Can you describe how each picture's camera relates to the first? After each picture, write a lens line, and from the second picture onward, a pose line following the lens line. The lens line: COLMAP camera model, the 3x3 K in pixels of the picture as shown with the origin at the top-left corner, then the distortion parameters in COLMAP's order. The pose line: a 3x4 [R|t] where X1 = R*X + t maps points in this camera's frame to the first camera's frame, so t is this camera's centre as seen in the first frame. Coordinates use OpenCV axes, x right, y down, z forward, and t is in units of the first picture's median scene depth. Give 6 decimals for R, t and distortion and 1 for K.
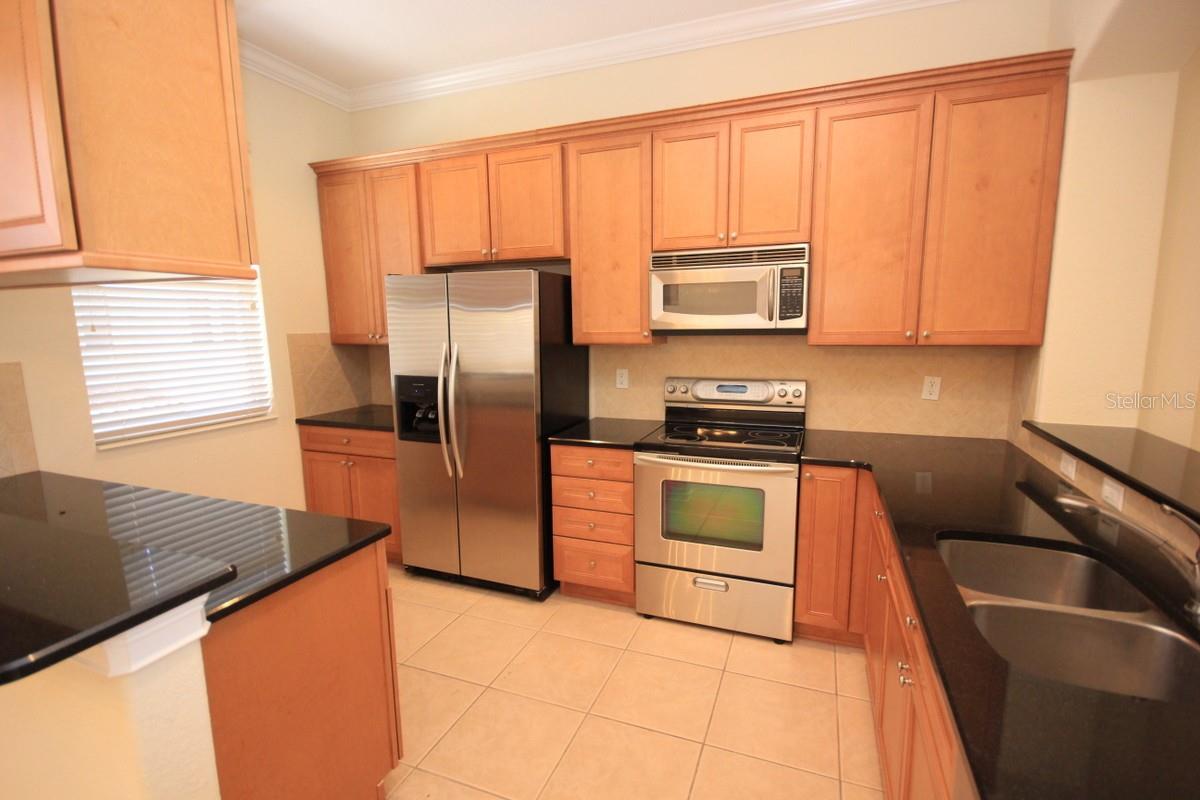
lens RADIAL K [[561.6, 0, 598.5], [0, 561.6, 403.7], [0, 0, 1]] dist [-0.004439, -0.000734]
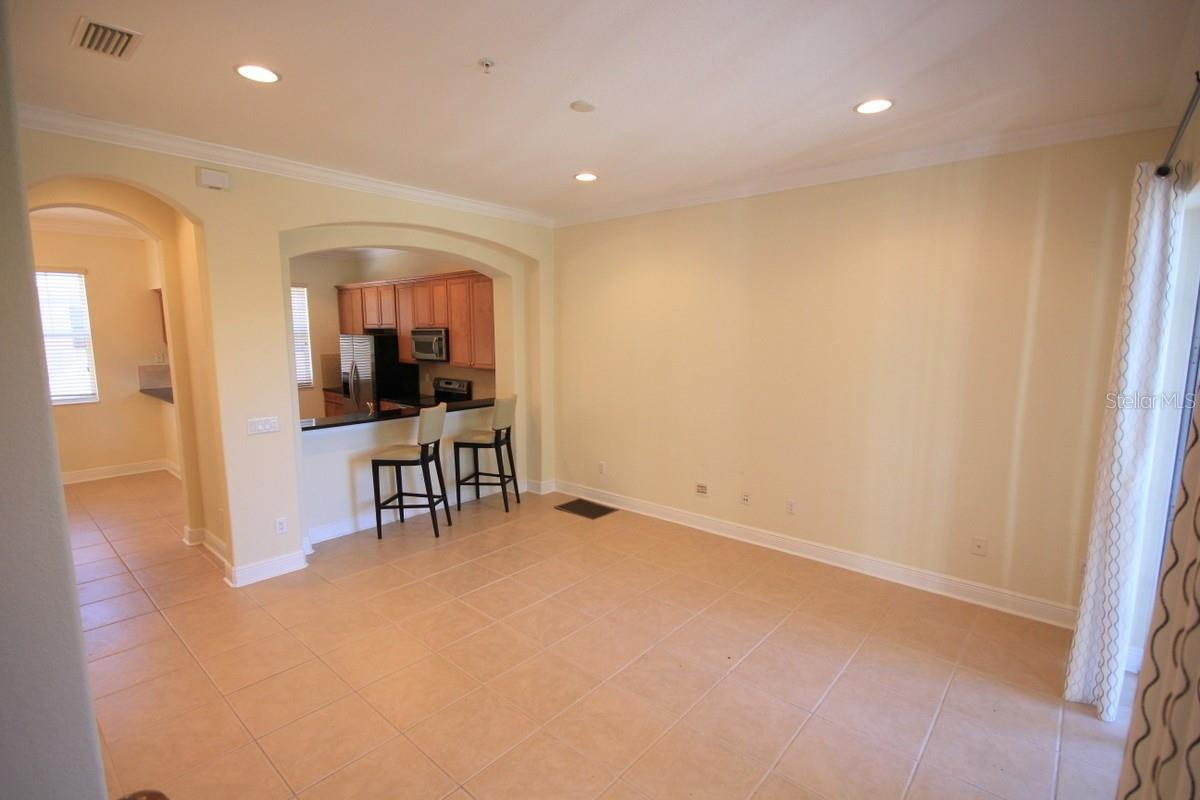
lens RADIAL K [[561.6, 0, 603.5], [0, 561.6, 400.2], [0, 0, 1]] dist [-0.004439, -0.000734]
pose [[0.942321, 0.055559, -0.330066, 1.475794], [-0.061698, 0.998062, -0.008142, 0.023649], [0.328974, 0.028037, 0.943923, -0.953431]]
